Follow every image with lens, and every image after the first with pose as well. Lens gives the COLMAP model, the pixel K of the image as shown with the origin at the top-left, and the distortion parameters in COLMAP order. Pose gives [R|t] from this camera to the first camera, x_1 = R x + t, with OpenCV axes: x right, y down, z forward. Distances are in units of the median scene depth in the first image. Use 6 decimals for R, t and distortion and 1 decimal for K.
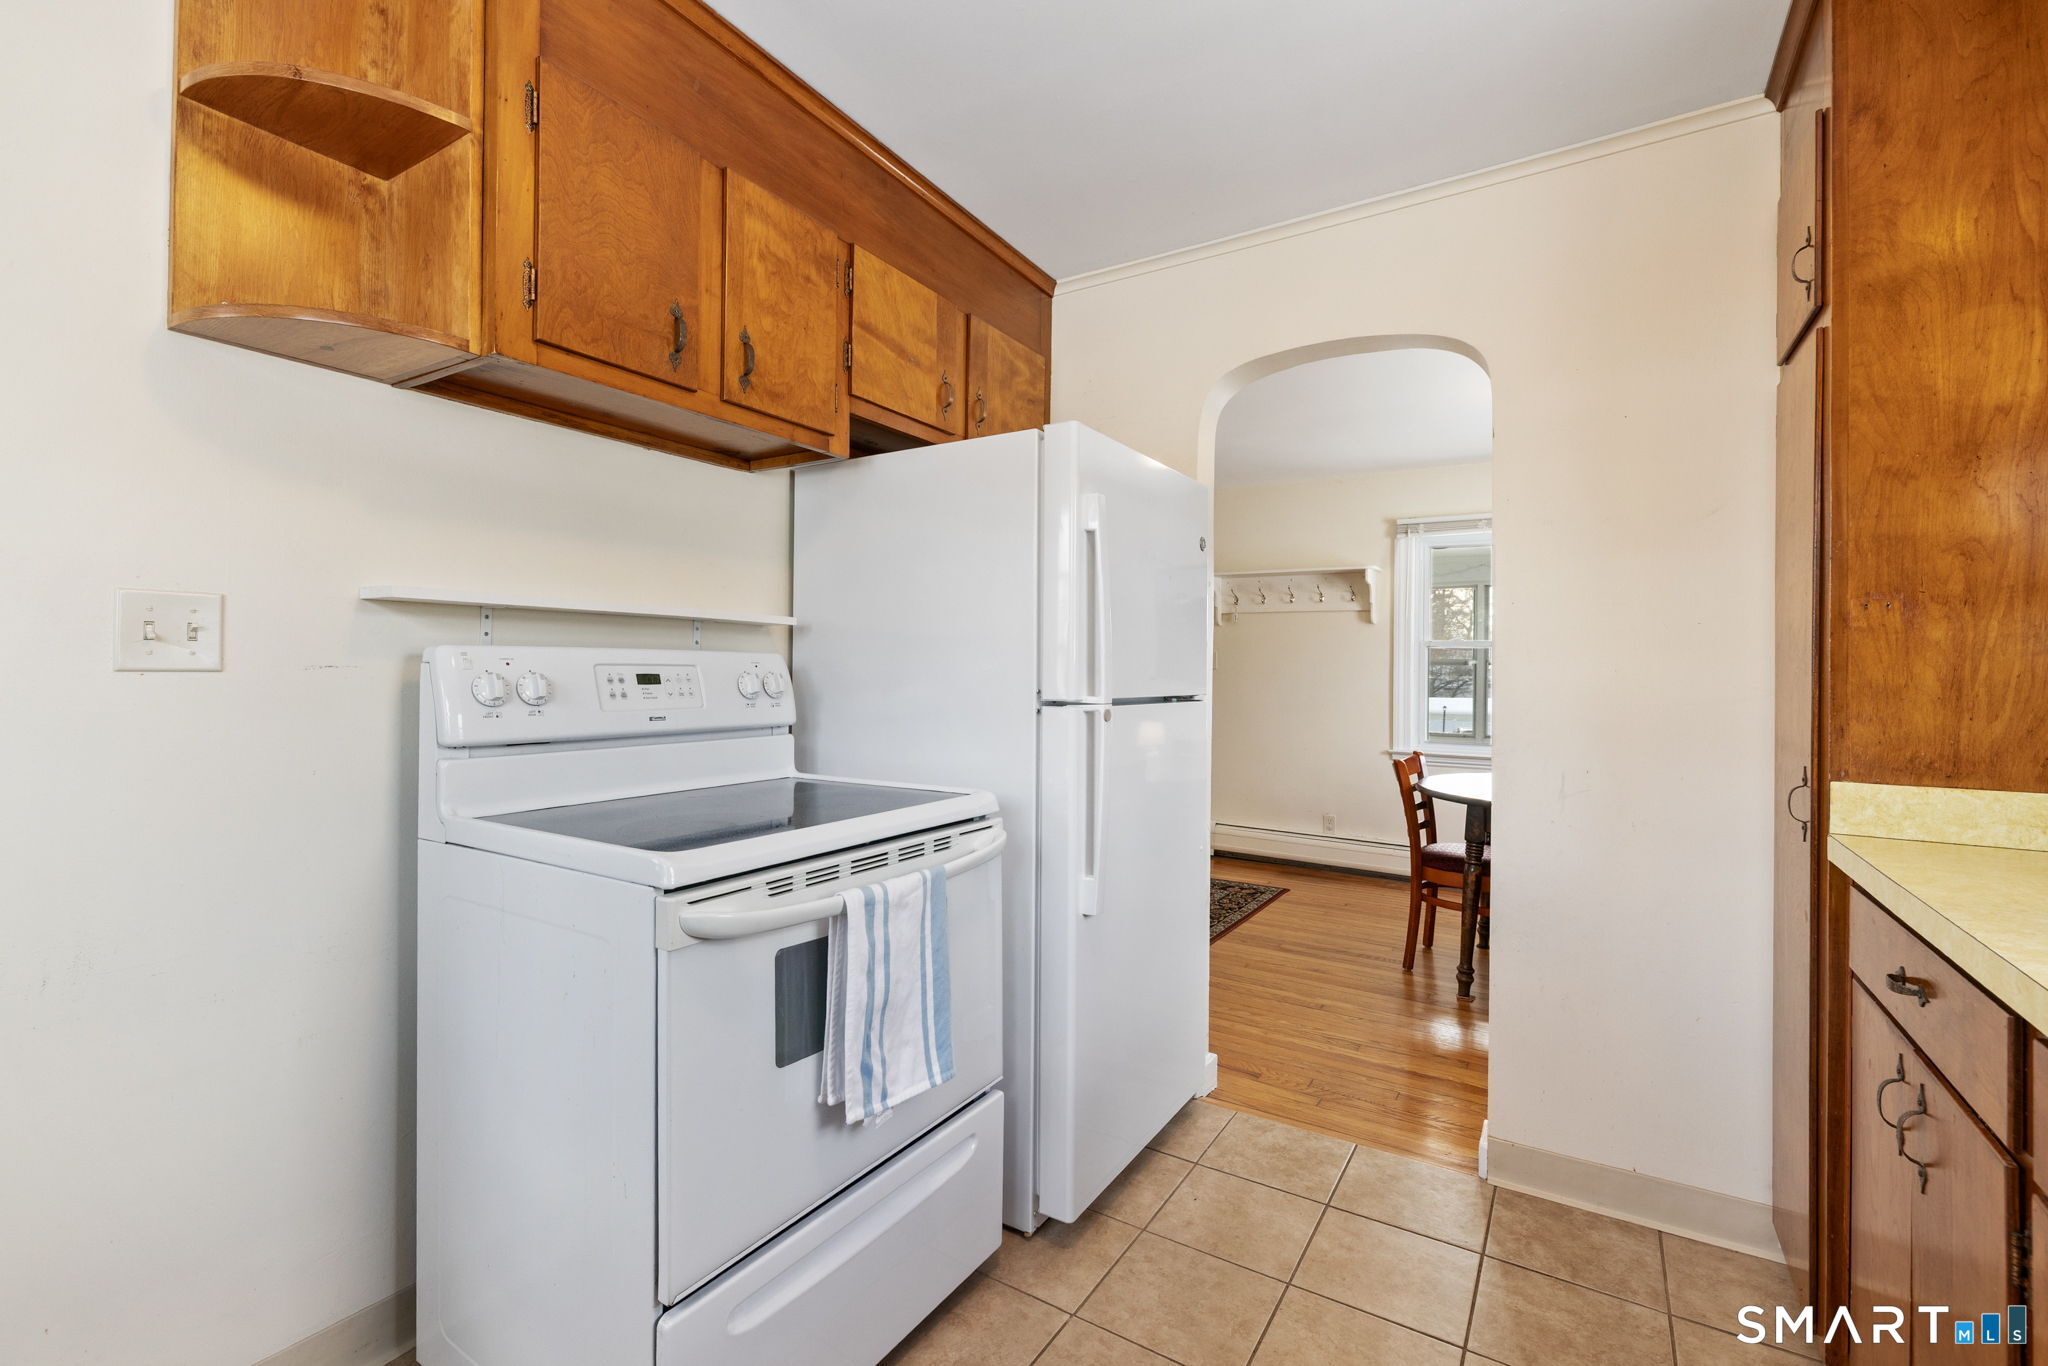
lens RADIAL K [[880.8, 0, 1027.8], [0, 880.8, 668.4], [0, 0, 1]] dist [0.001122, -0.000408]
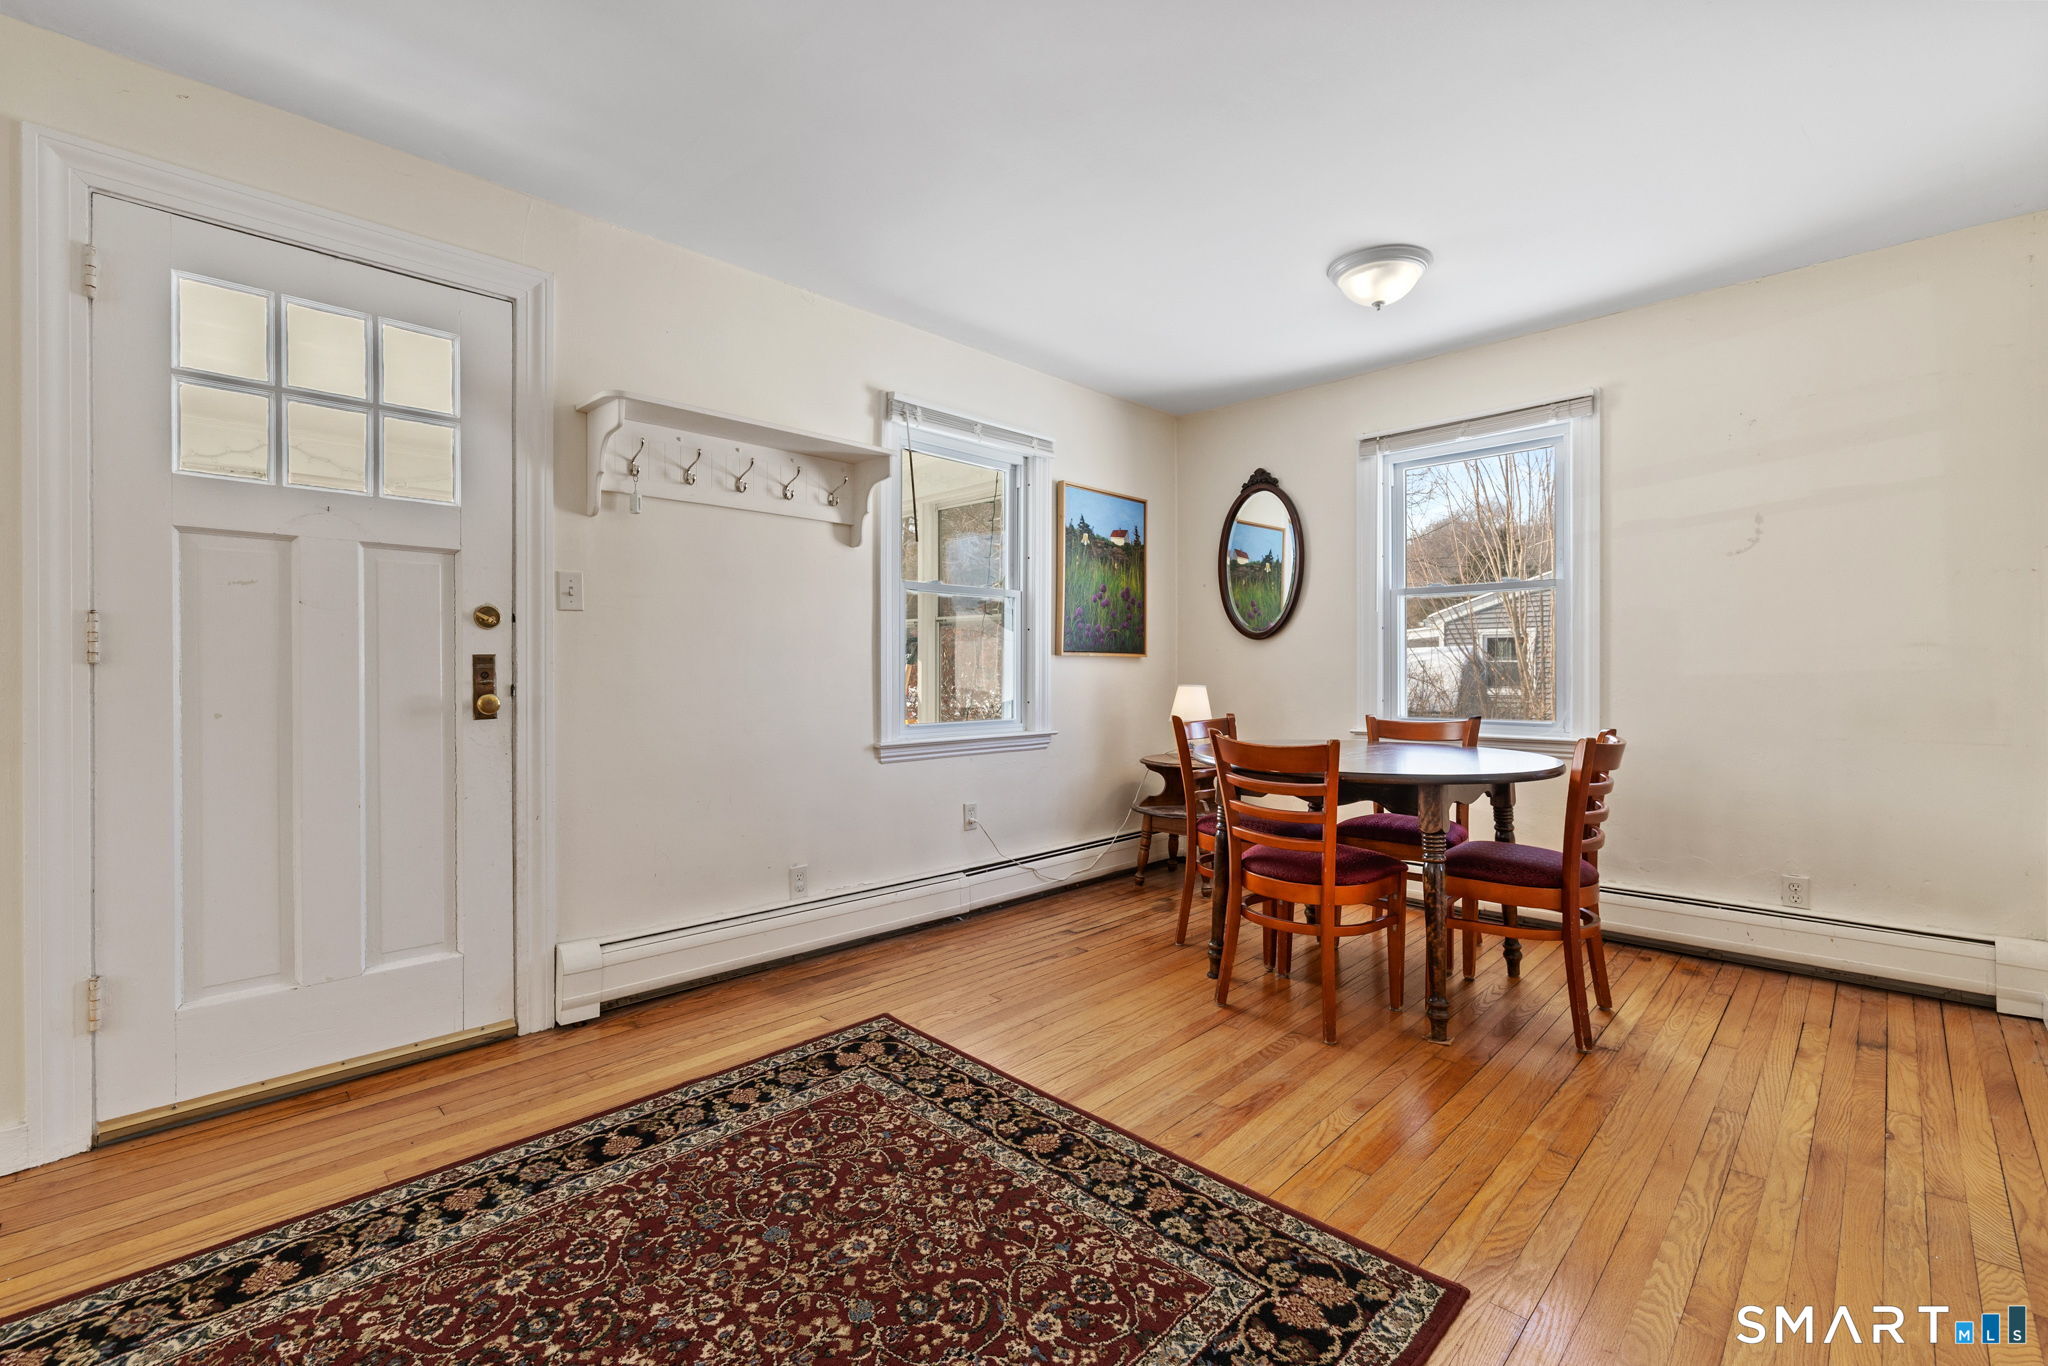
lens RADIAL K [[880.8, 0, 1011.5], [0, 880.8, 671.1], [0, 0, 1]] dist [0.001122, -0.000408]
pose [[0.220470, -0.021897, 0.975148, -0.201274], [-0.000424, 0.999746, 0.022545, 0.023776], [-0.975394, -0.005383, 0.220405, 0.751657]]
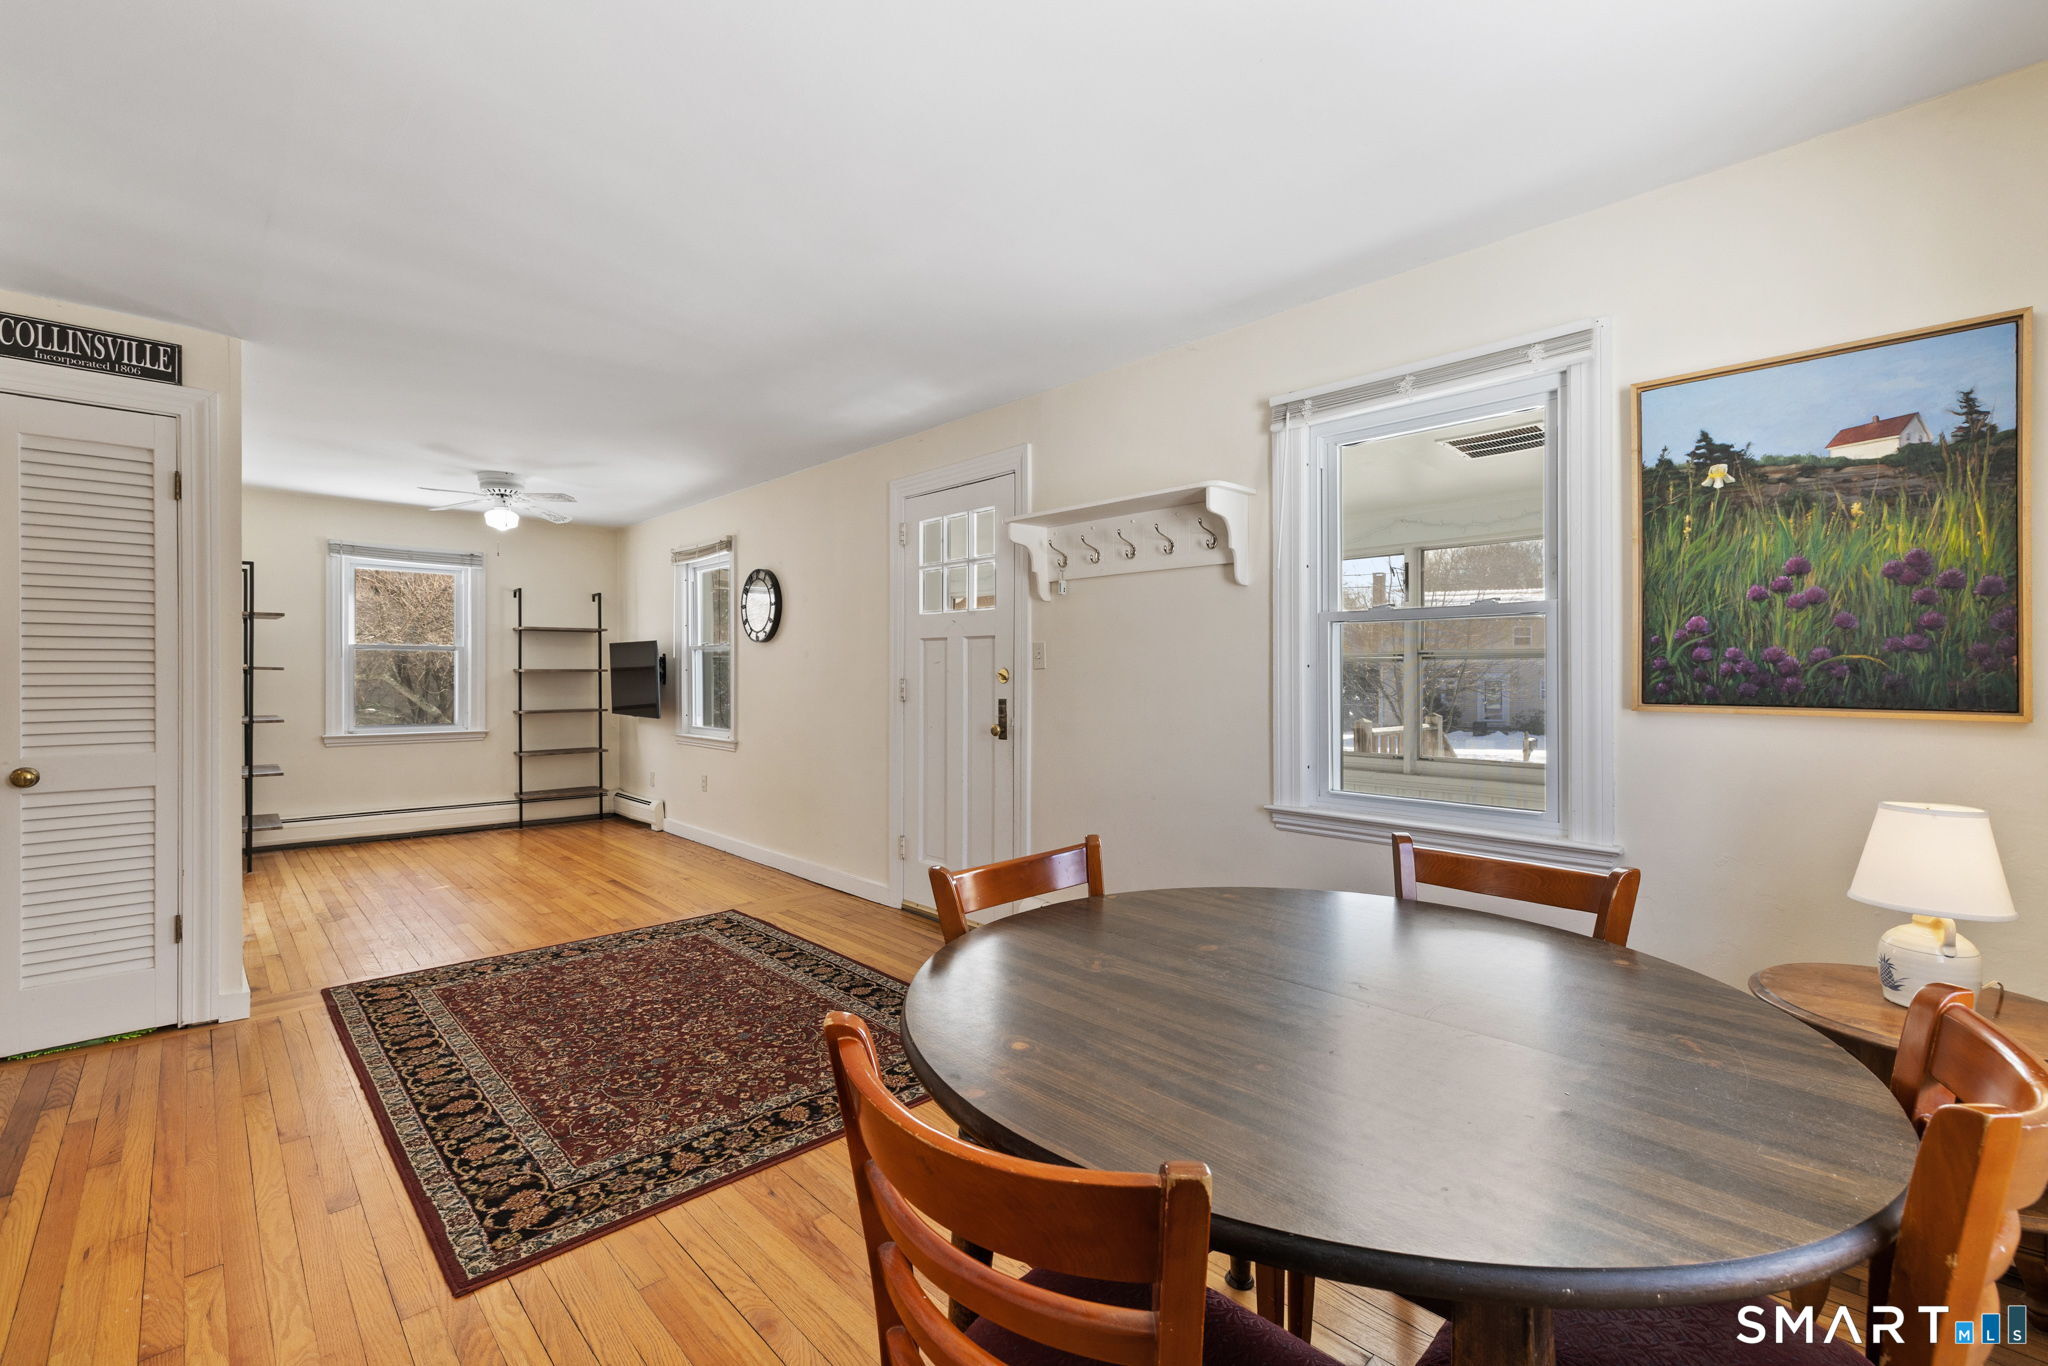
lens RADIAL K [[880.8, 0, 1019.6], [0, 880.8, 675.0], [0, 0, 1]] dist [0.001122, -0.000408]
pose [[0.969540, -0.013975, -0.244536, 0.390491], [0.014179, 0.999899, -0.000927, 0.006453], [0.244524, -0.002569, 0.969640, 0.405076]]
